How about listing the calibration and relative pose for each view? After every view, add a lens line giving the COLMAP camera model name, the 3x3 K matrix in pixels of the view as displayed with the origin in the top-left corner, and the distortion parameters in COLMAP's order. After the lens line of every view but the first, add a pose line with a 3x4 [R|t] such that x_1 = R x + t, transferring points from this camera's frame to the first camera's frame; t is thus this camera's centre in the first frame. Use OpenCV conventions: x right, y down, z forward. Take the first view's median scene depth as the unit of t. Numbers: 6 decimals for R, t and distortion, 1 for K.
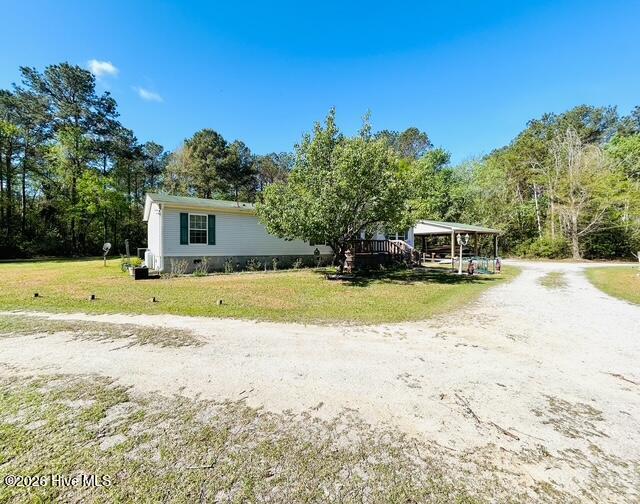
lens RADIAL K [[285.8, 0, 317.7], [0, 285.8, 250.9], [0, 0, 1]] dist [0.001071, 0.000616]
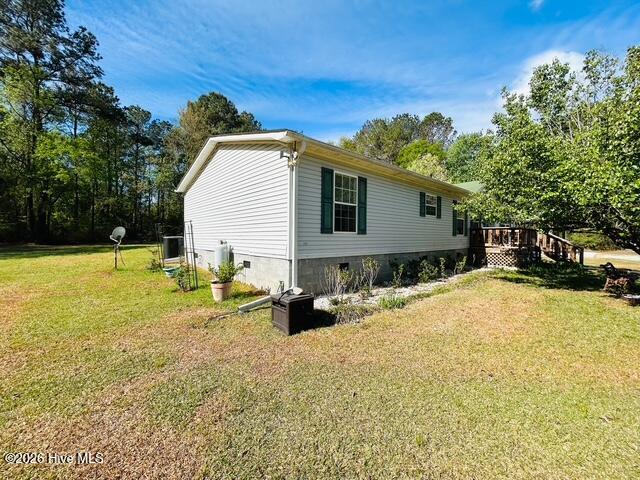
lens RADIAL K [[257.5, 0, 321.4], [0, 257.5, 239.2], [0, 0, 1]] dist [-0.001642, 0.000445]
pose [[0.987674, 0.009221, 0.156253, -0.218722], [-0.010701, 0.999906, 0.008628, -0.006662], [-0.156159, -0.010194, 0.987679, 0.229277]]
